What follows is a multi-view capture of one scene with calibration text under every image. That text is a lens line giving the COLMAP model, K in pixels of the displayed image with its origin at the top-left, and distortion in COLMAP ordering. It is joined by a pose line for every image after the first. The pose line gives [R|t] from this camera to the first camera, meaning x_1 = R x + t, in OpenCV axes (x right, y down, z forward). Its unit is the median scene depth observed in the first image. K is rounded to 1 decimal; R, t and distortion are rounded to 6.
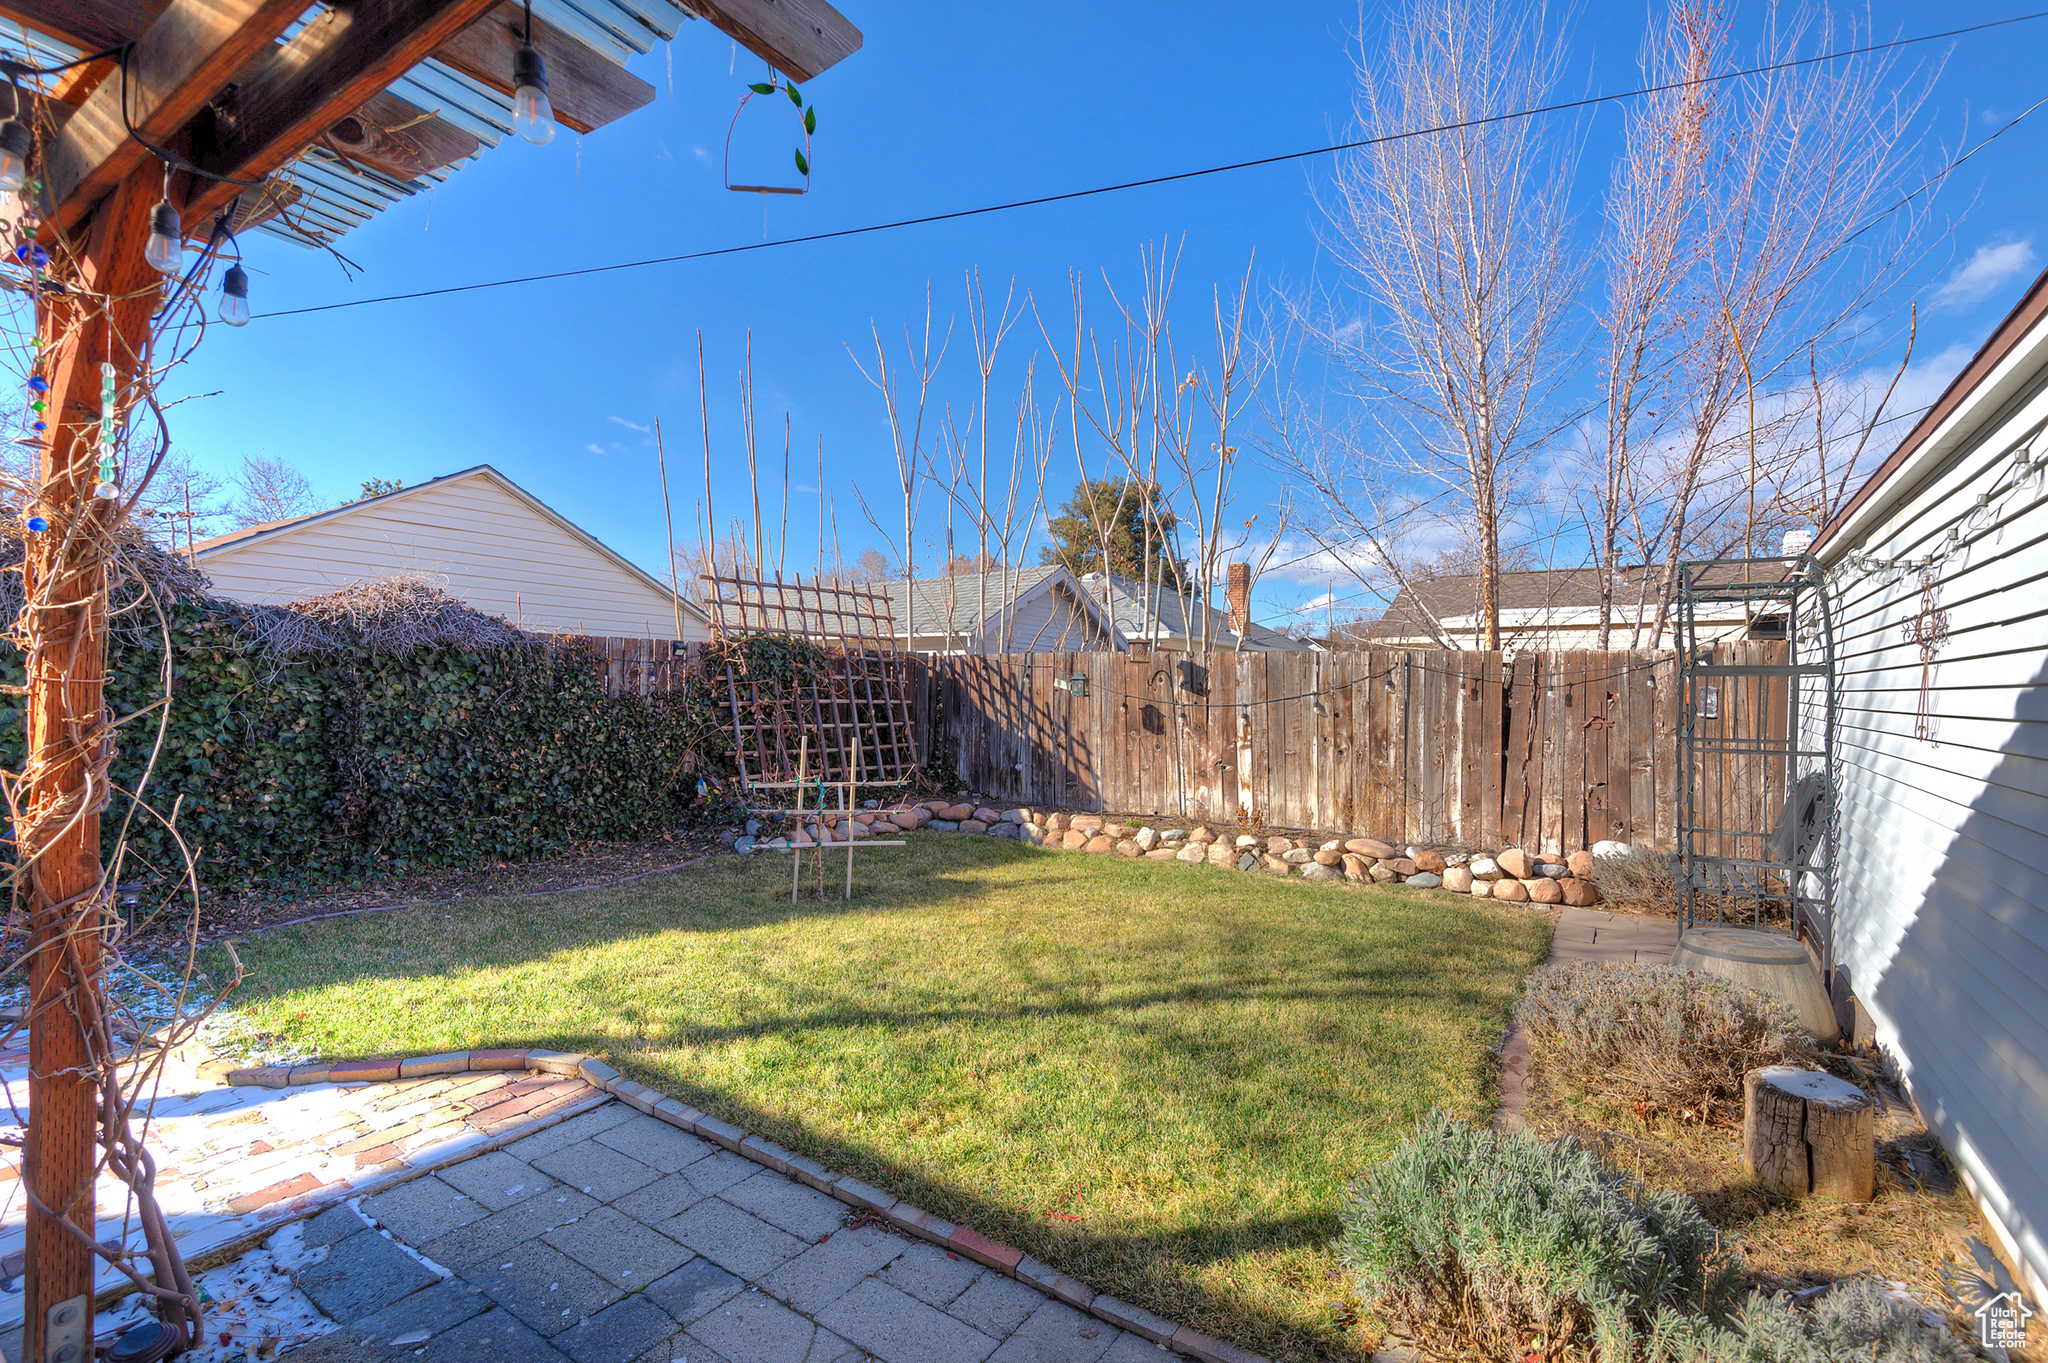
lens RADIAL K [[938.3, 0, 995.8], [0, 938.3, 630.1], [0, 0, 1]] dist [0.022265, -0.013104]
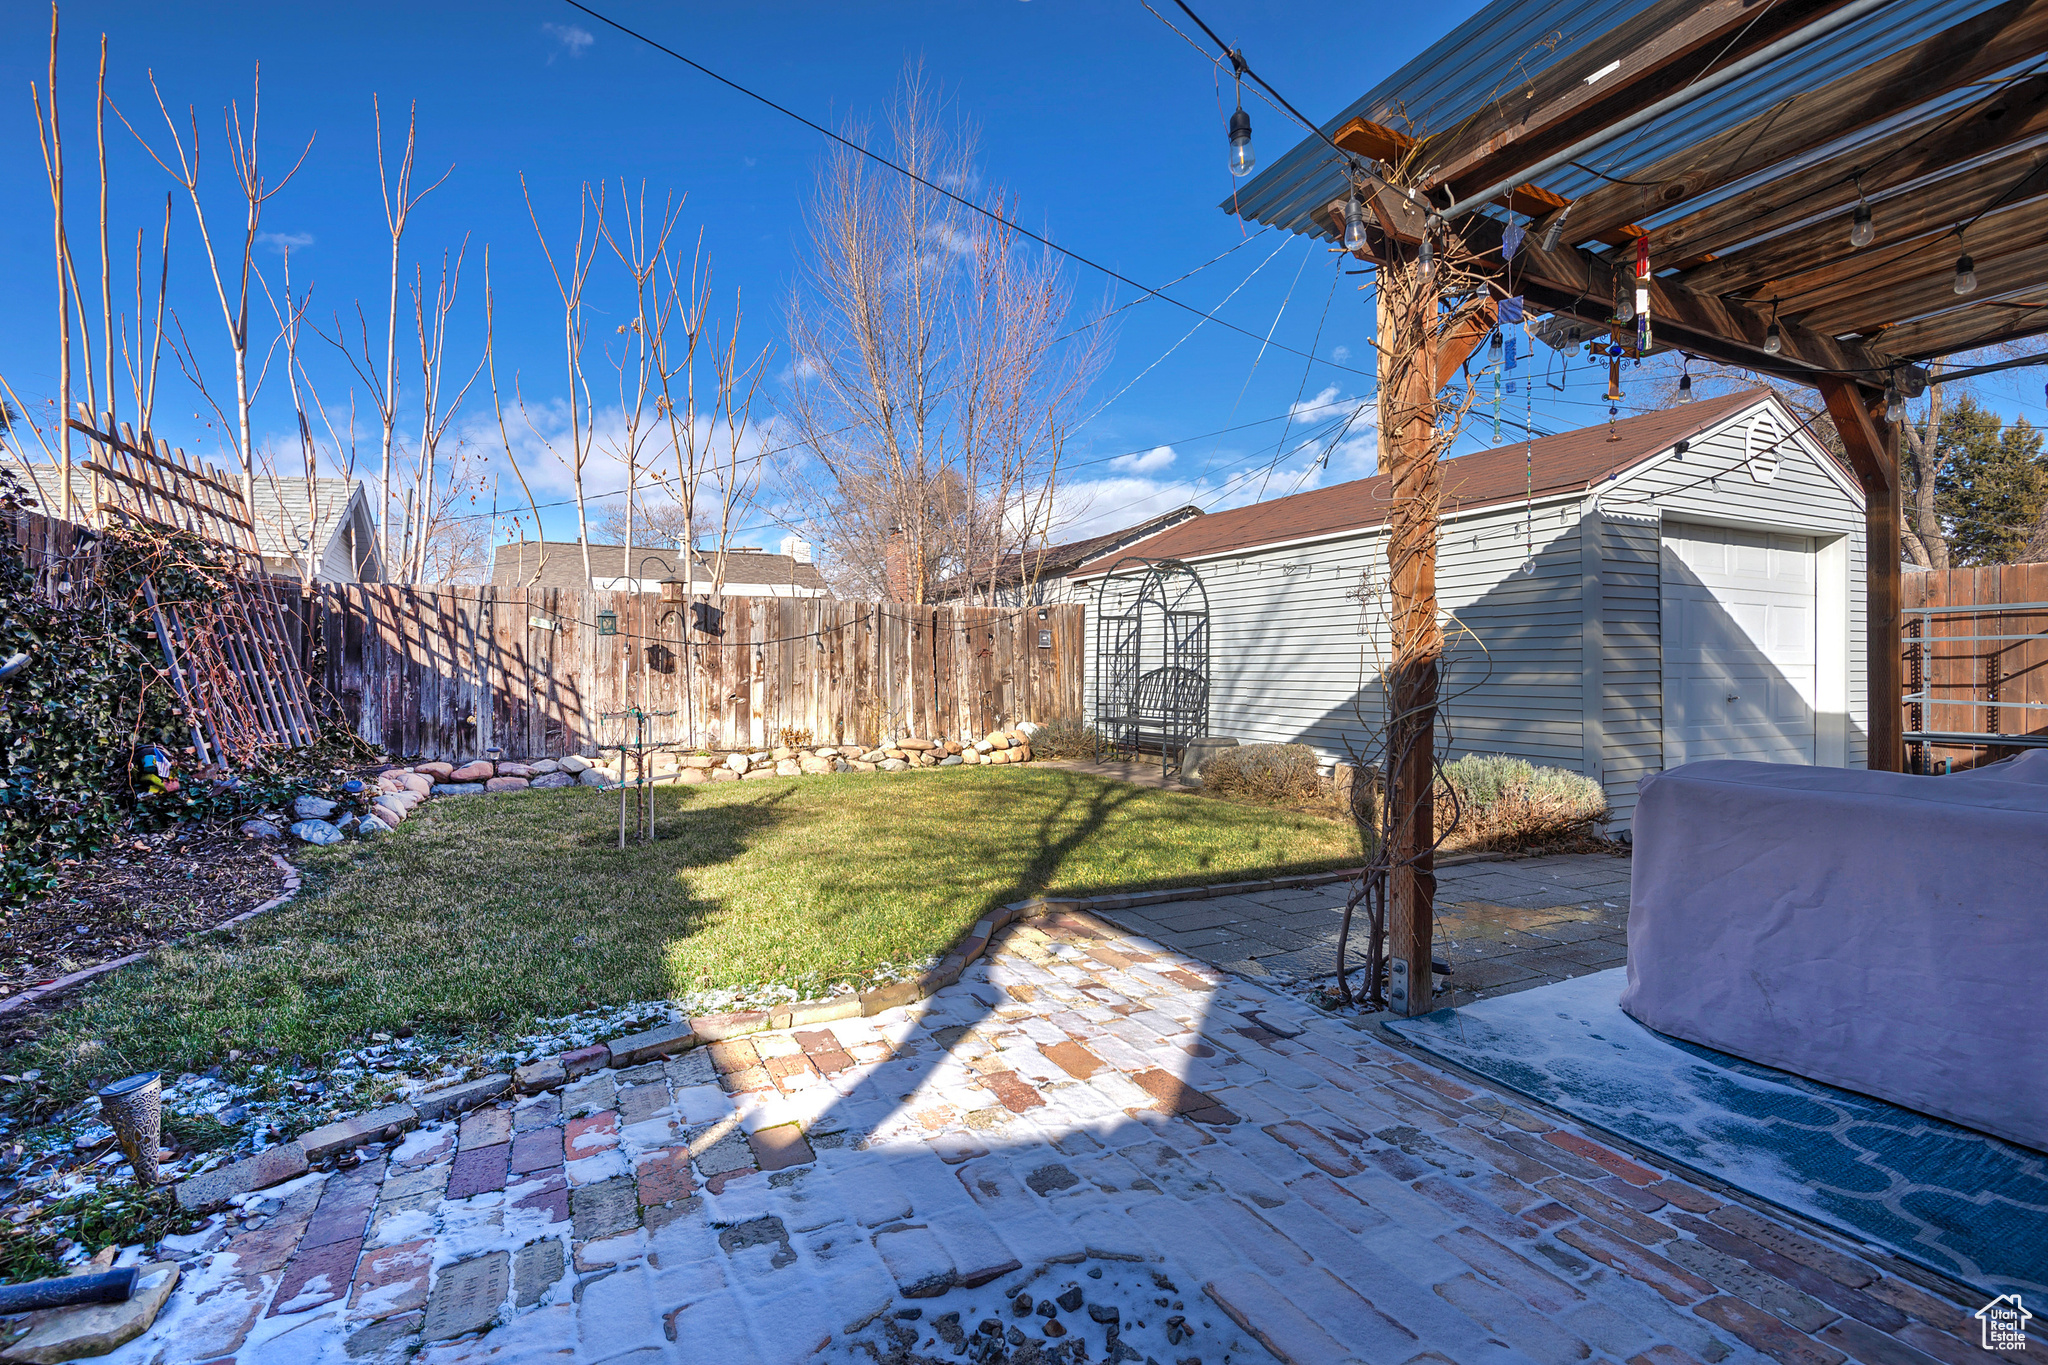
lens RADIAL K [[938.3, 0, 1019.1], [0, 938.3, 673.3], [0, 0, 1]] dist [0.022265, -0.013104]
pose [[0.470336, -0.020162, 0.882257, -0.579461], [-0.047446, 0.997715, 0.048094, 0.046123], [-0.881211, -0.064480, 0.468304, 0.194772]]
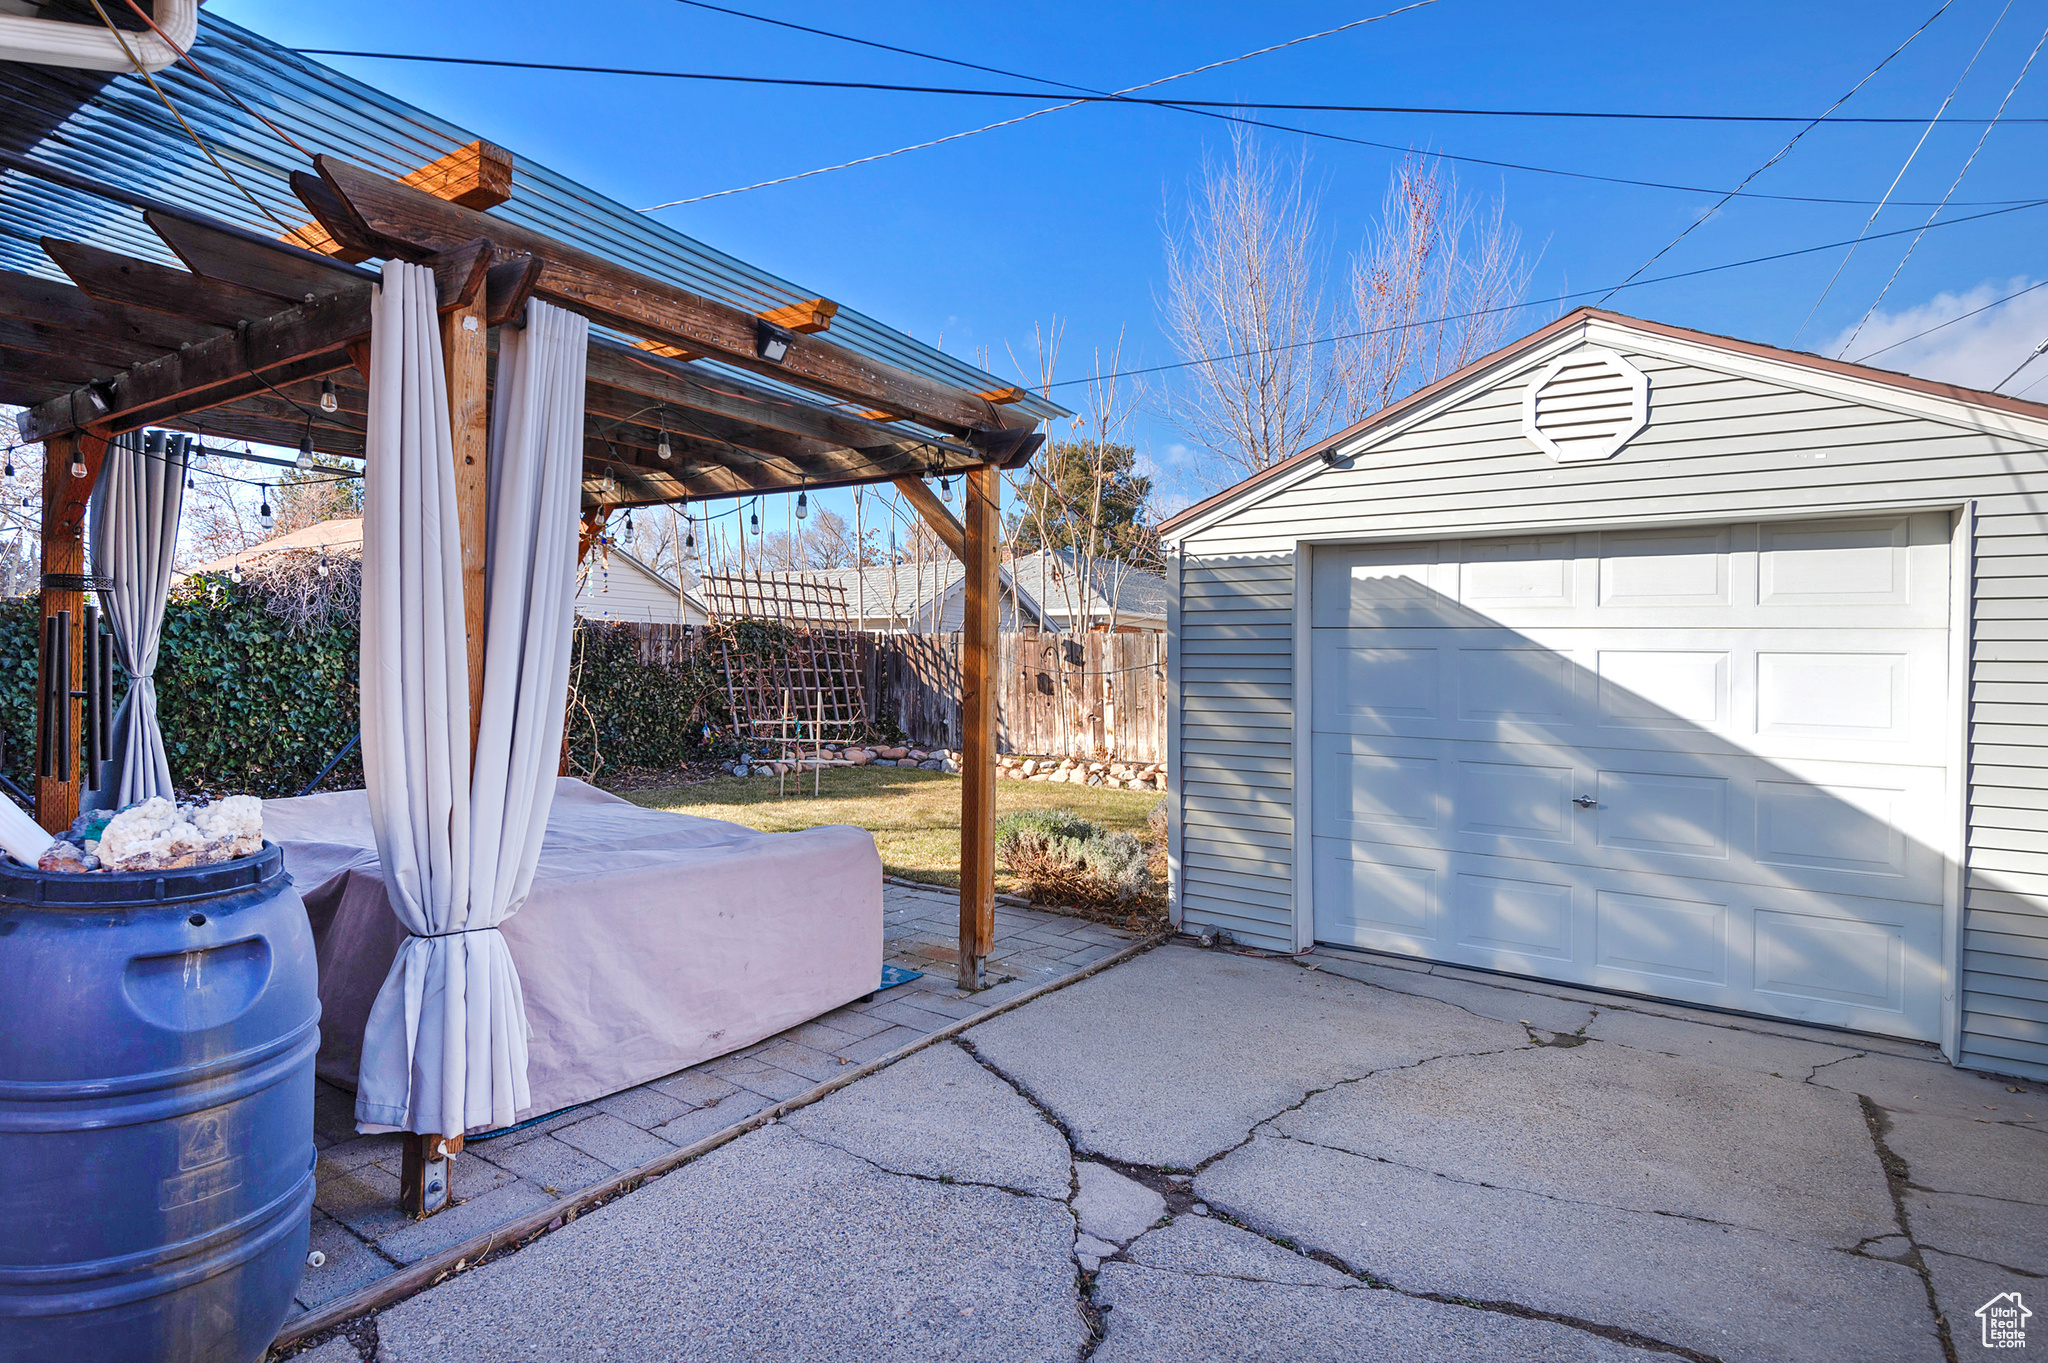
lens RADIAL K [[1041.0, 0, 1021.0], [0, 1041.0, 680.1], [0, 0, 1]] dist [-0.020070, -0.002673]
pose [[0.998643, 0.001127, 0.052068, 0.060767], [-0.005288, 0.996794, 0.079837, -0.028426], [-0.051811, -0.080004, 0.995447, -0.482343]]
